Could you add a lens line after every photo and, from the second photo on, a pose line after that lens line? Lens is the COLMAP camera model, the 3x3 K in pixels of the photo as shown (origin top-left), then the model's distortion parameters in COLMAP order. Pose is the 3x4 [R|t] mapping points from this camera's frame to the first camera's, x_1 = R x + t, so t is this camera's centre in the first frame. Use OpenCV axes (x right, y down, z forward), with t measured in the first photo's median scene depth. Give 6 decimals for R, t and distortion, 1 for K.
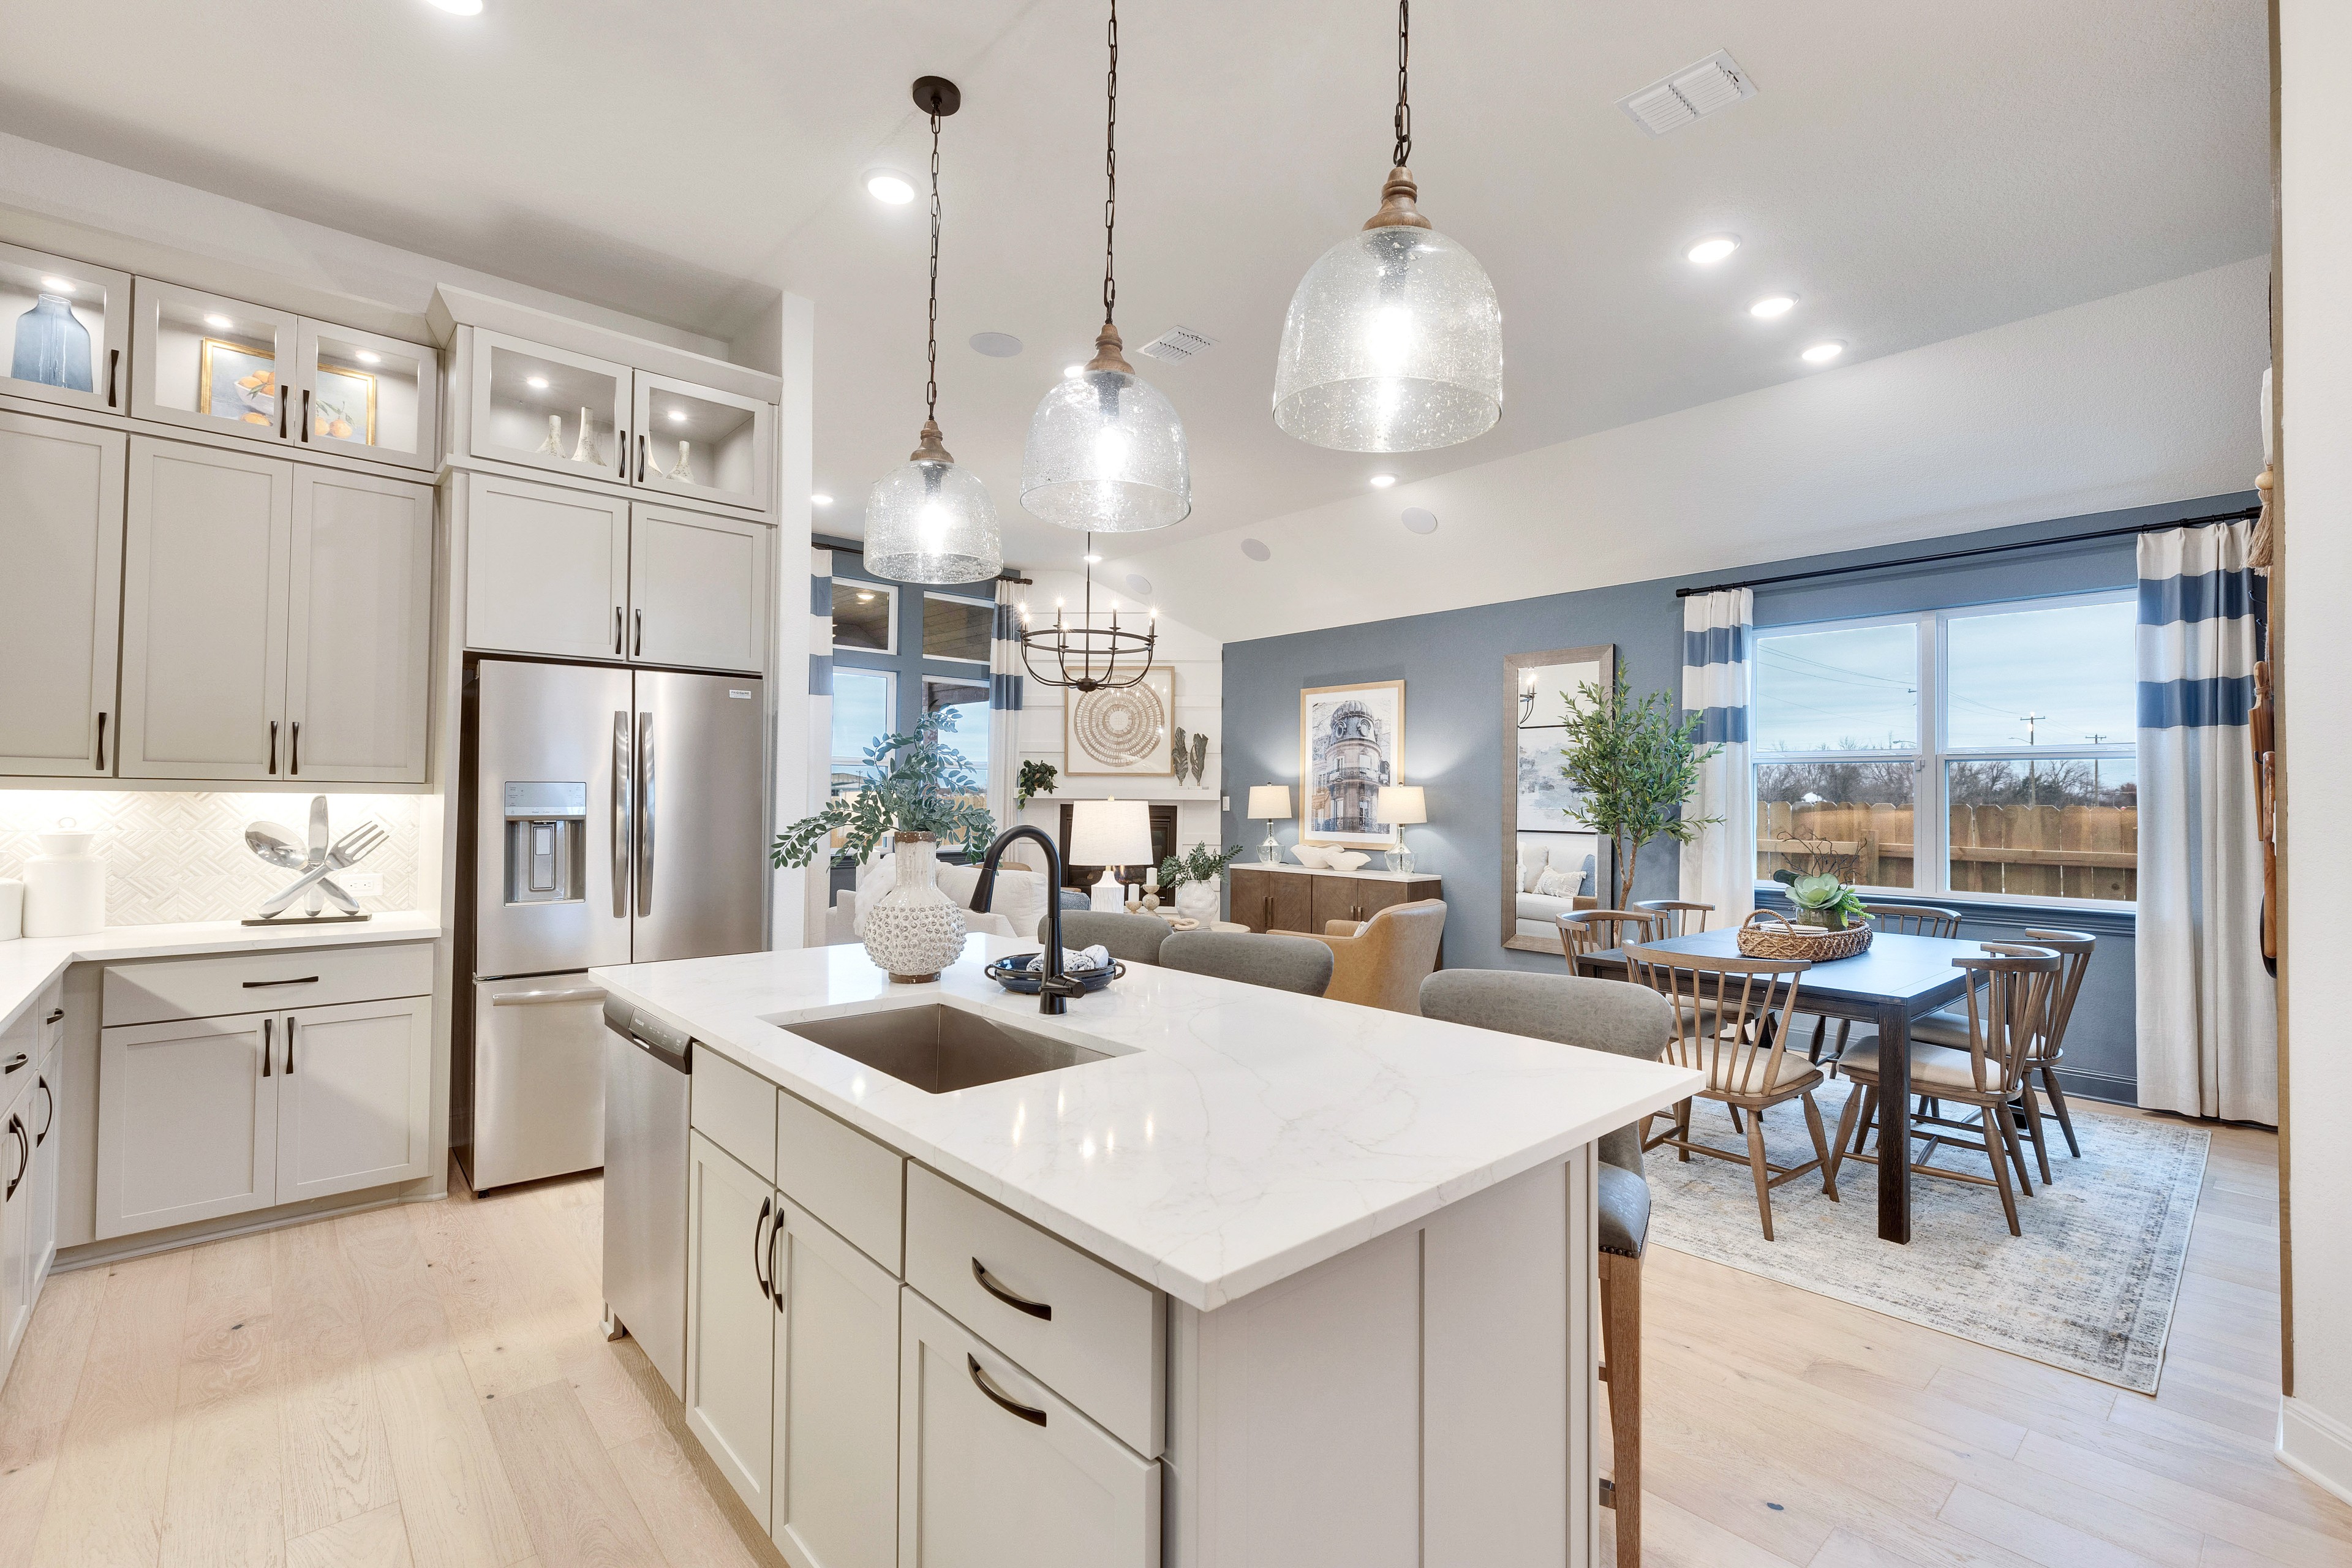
lens RADIAL K [[1045.9, 0, 1185.5], [0, 1045.9, 782.4], [0, 0, 1]] dist [0.004724, -0.000246]
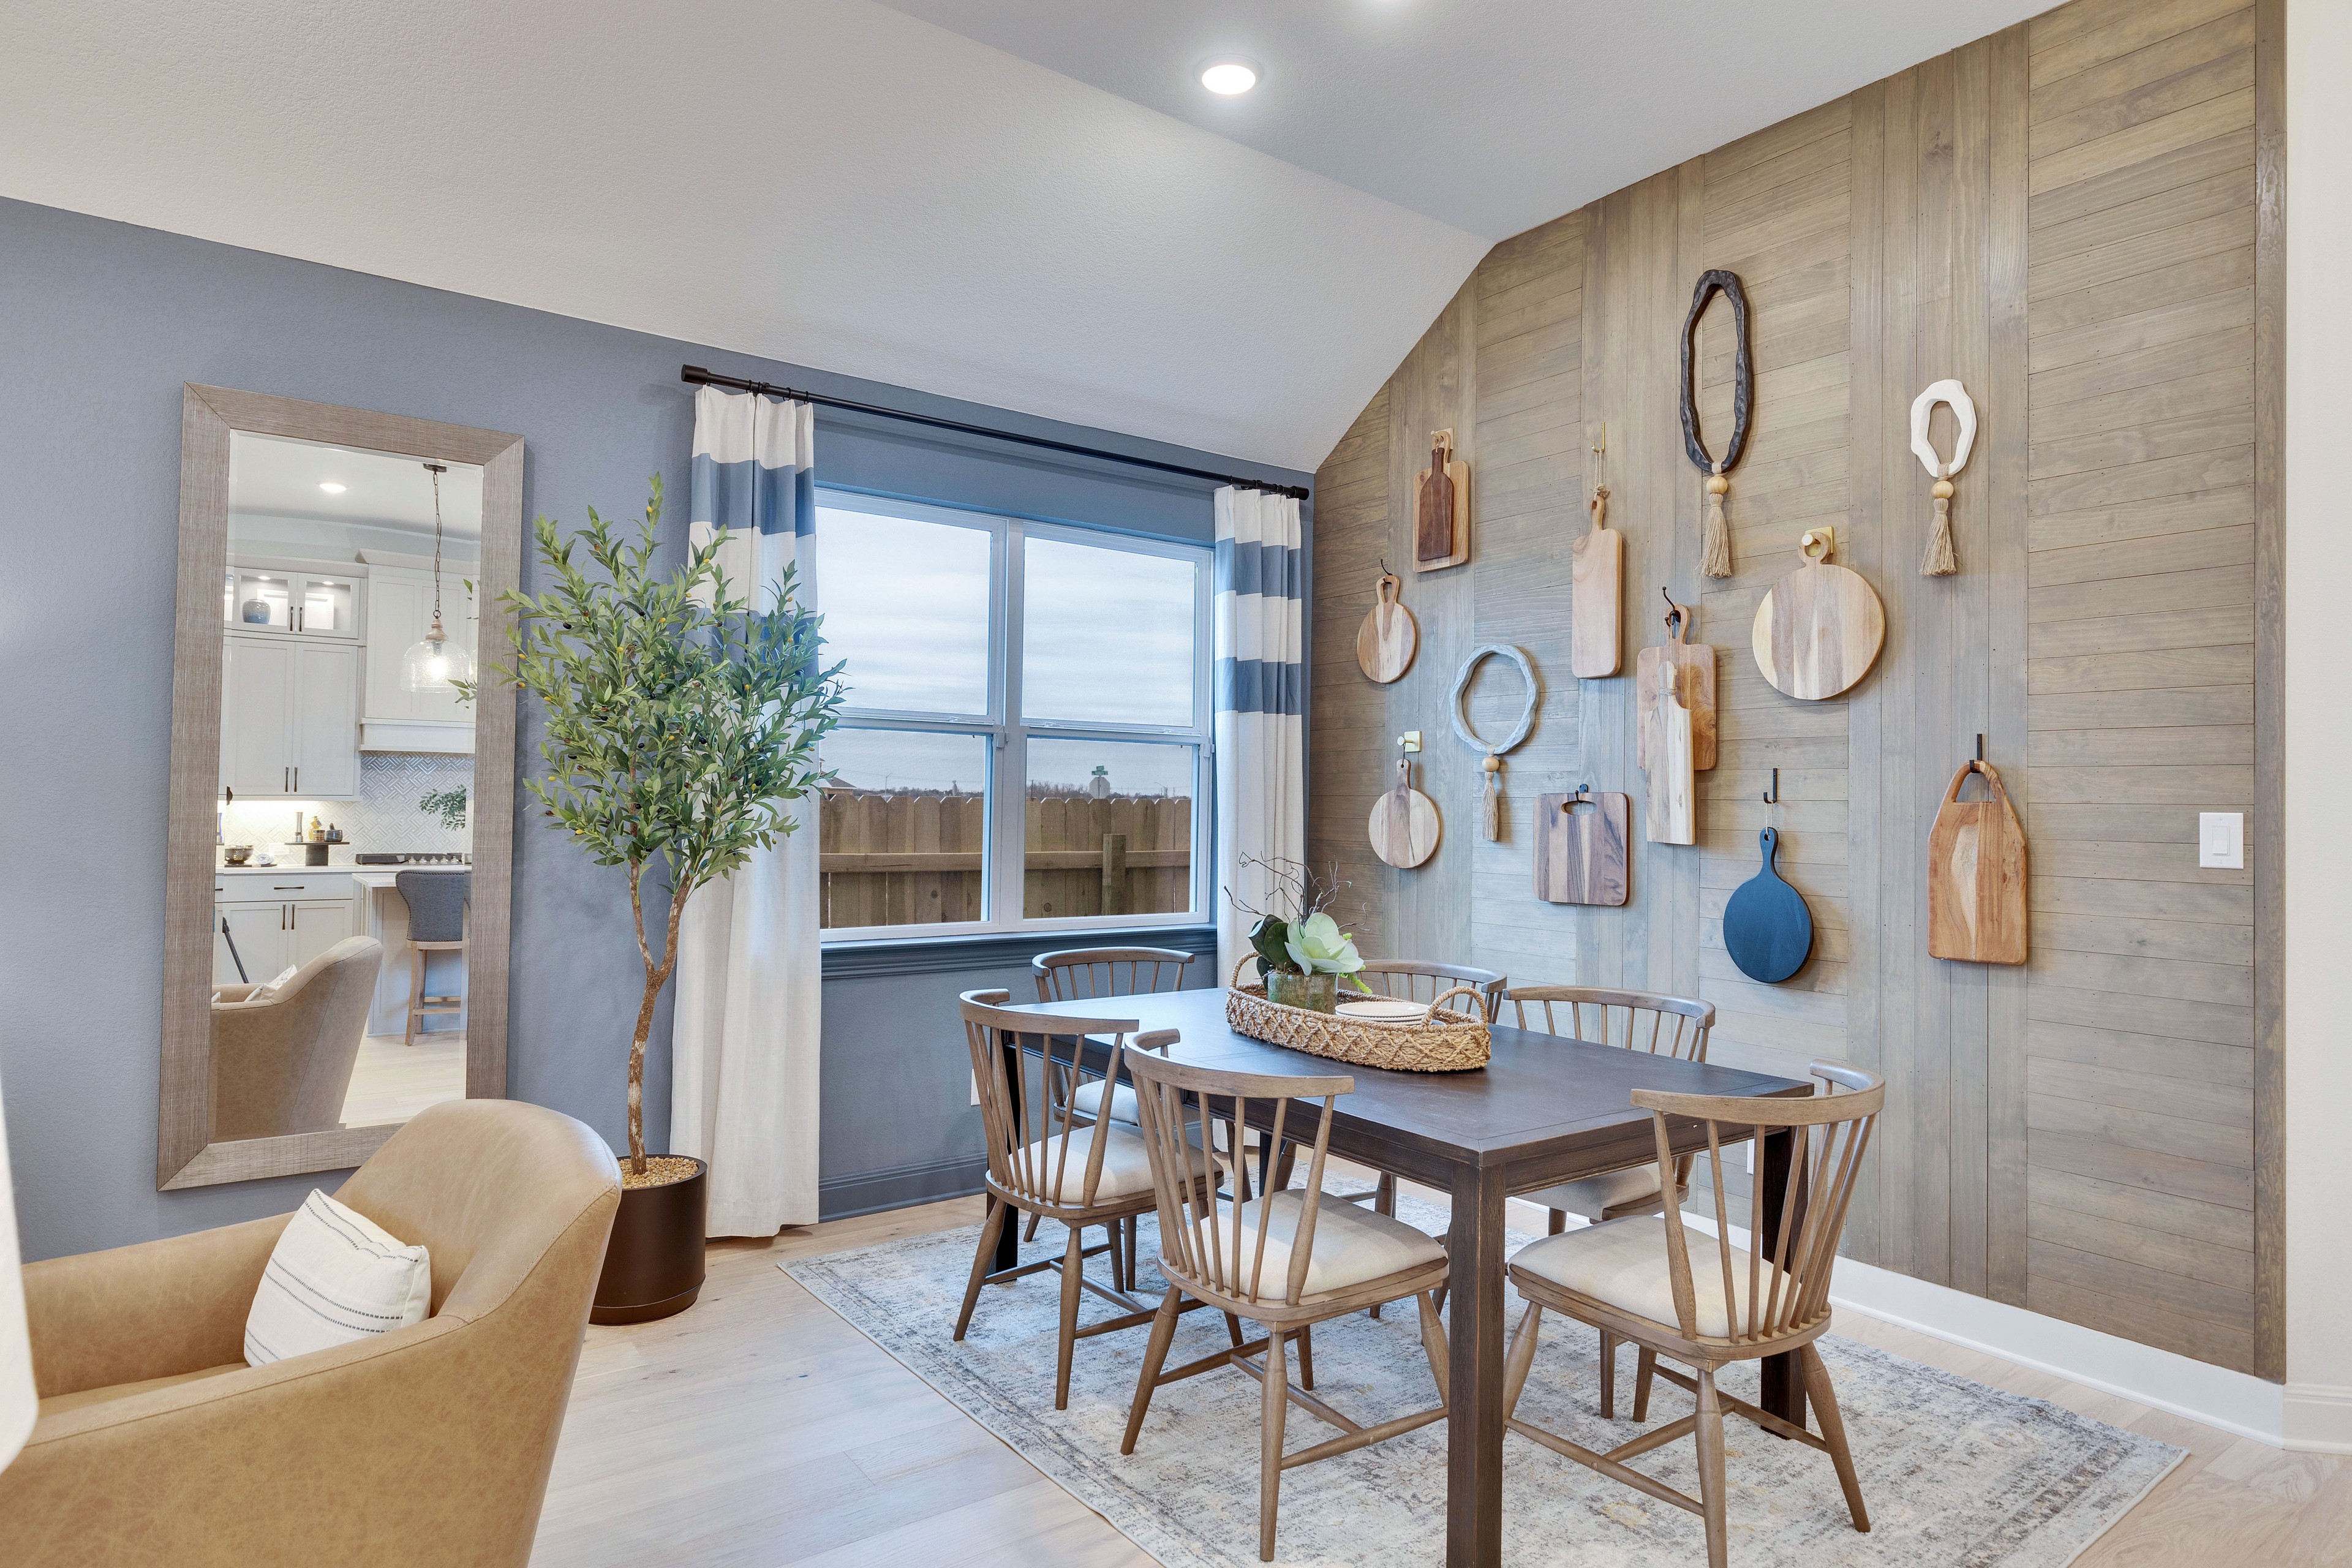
lens RADIAL K [[1341.9, 0, 1182.7], [0, 1341.9, 781.9], [0, 0, 1]] dist [0.002079, 0.000852]
pose [[0.102270, 0.004925, 0.994744, -0.155845], [-0.033873, 0.999425, -0.001465, 0.007663], [-0.994180, -0.033545, 0.102378, 0.763665]]
